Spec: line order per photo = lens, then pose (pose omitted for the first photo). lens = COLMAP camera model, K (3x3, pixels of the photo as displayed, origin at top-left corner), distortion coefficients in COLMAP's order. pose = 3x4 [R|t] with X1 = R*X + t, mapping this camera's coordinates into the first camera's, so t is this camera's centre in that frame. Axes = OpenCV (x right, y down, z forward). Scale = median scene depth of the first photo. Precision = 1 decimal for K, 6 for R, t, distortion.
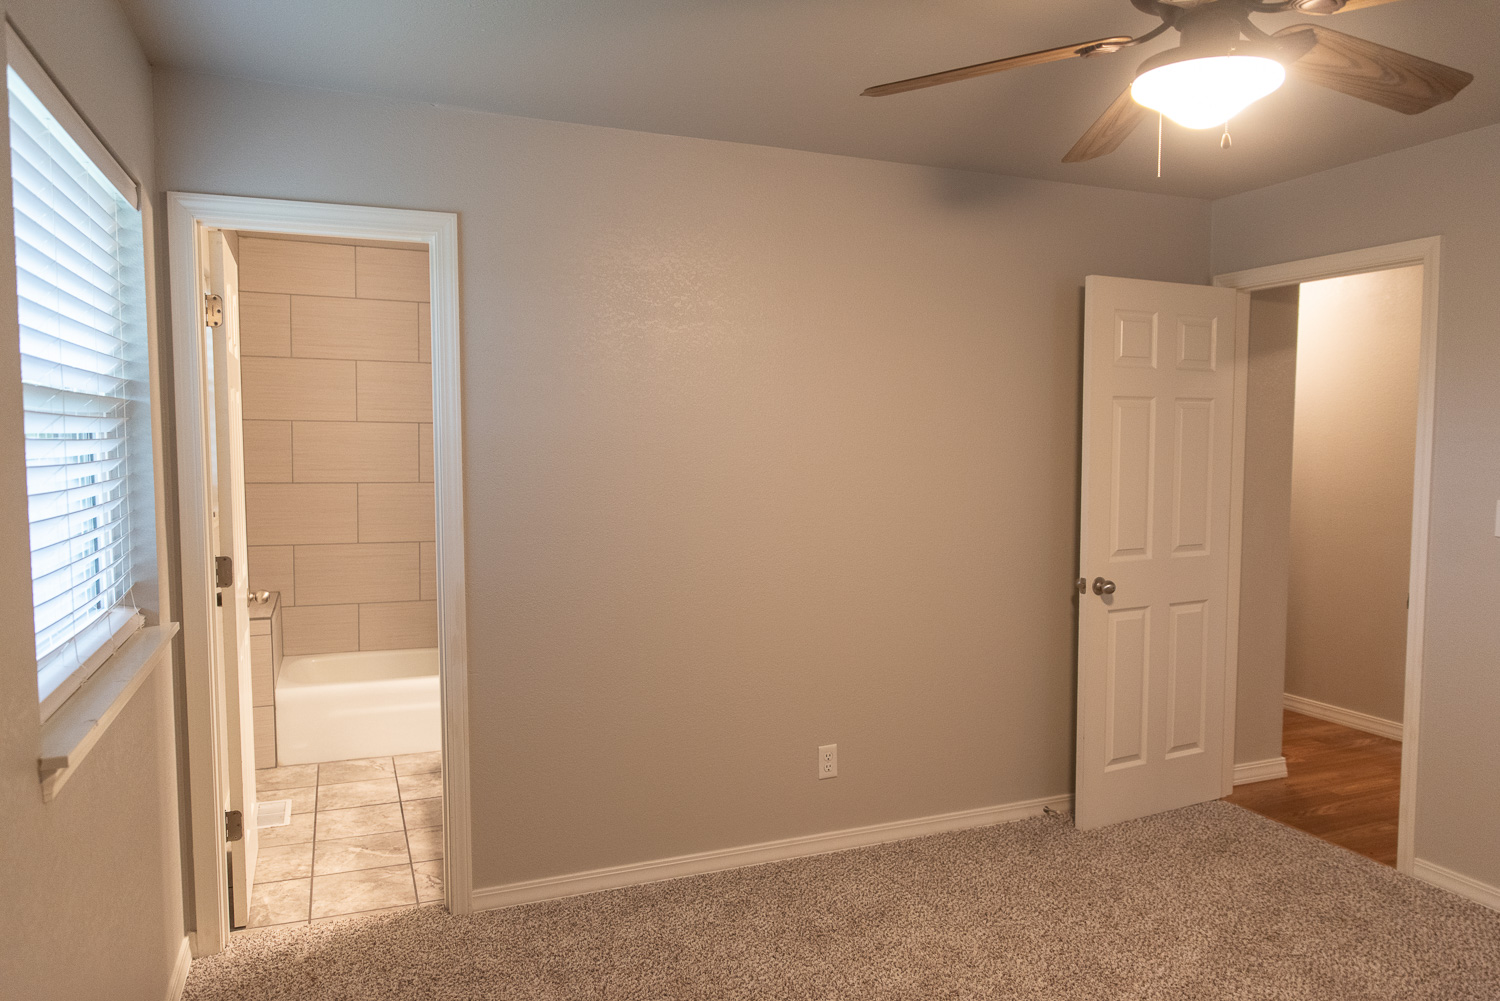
lens RADIAL K [[1003.1, 0, 750.0], [0, 1003.1, 500.5], [0, 0, 1]] dist [-0.002917, -0.002747]
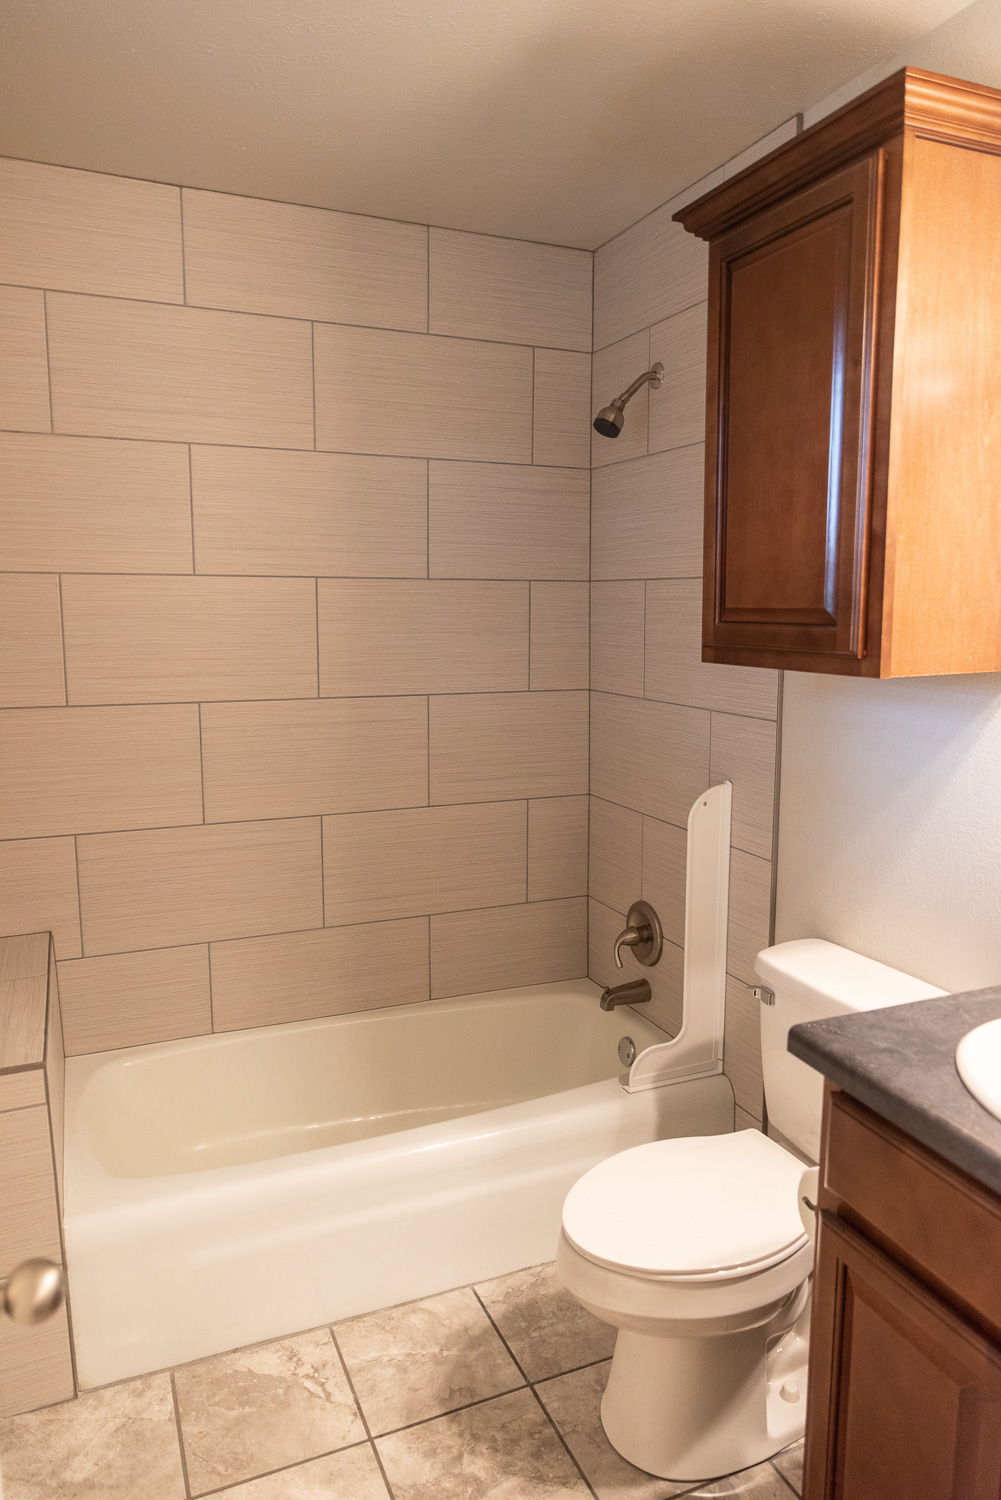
lens RADIAL K [[1003.1, 0, 500.5], [0, 1003.1, 750.0], [0, 0, 1]] dist [-0.002917, -0.002747]
pose [[0.999882, -0.014455, 0.005105, -0.279369], [0.013971, 0.996313, 0.084649, -0.038167], [-0.006310, -0.084568, 0.996398, 0.576159]]
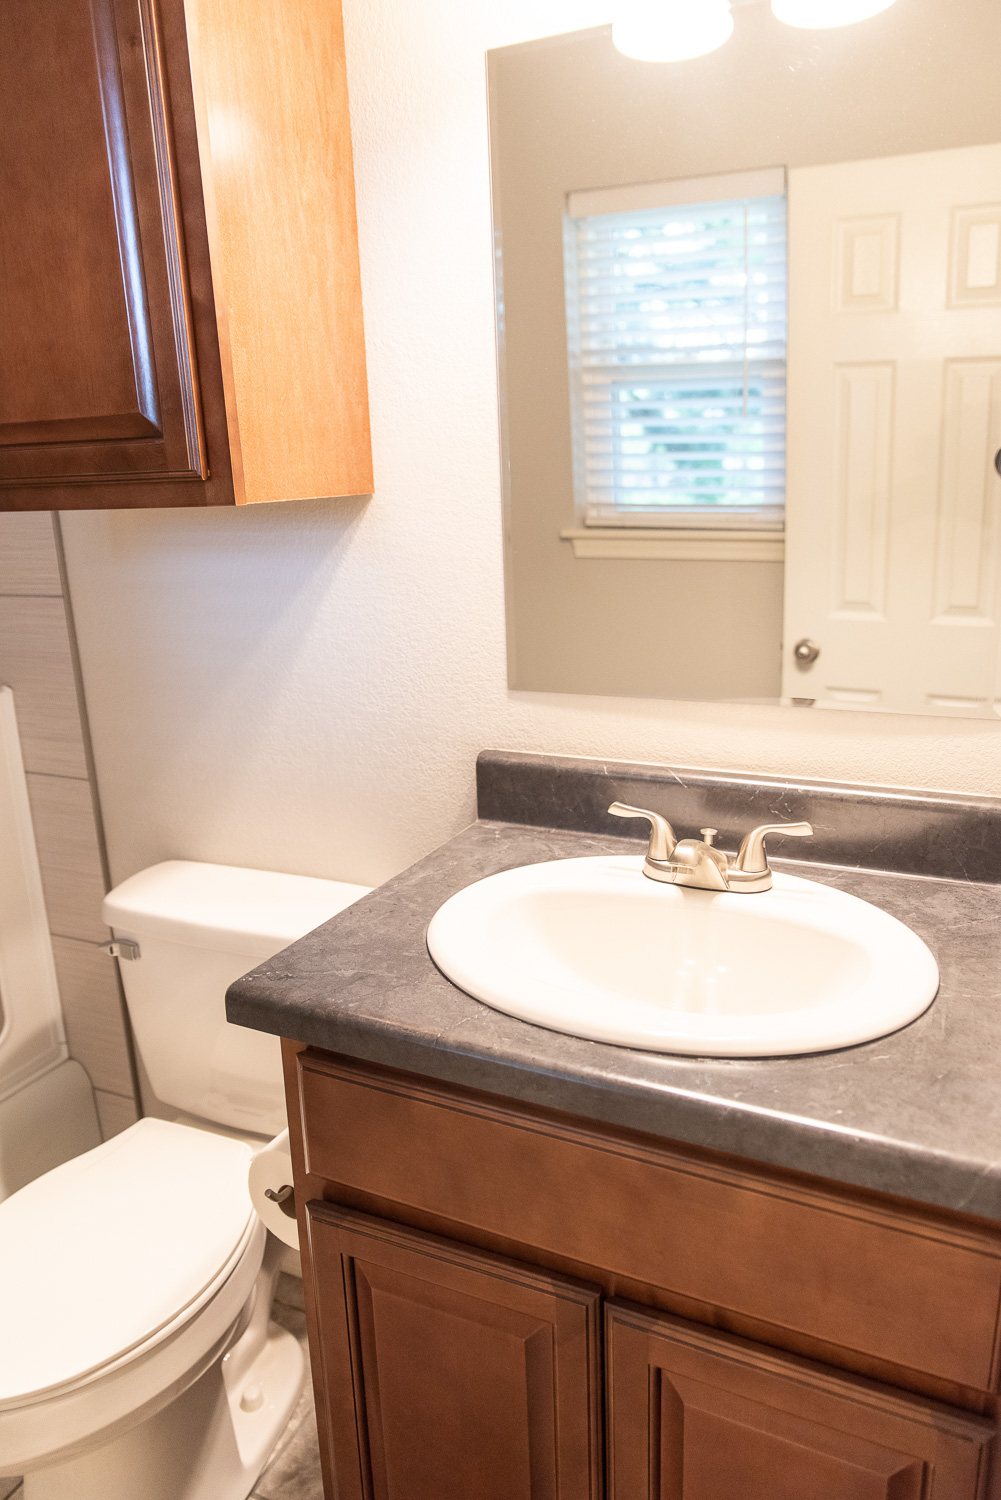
lens RADIAL K [[1047.8, 0, 496.4], [0, 1047.8, 754.2], [0, 0, 1]] dist [-0.001469, 0.001512]
pose [[0.736853, -0.207797, 0.643325, -0.286919], [0.084214, 0.972392, 0.217630, -0.015560], [-0.670787, -0.106184, 0.734009, 0.710924]]
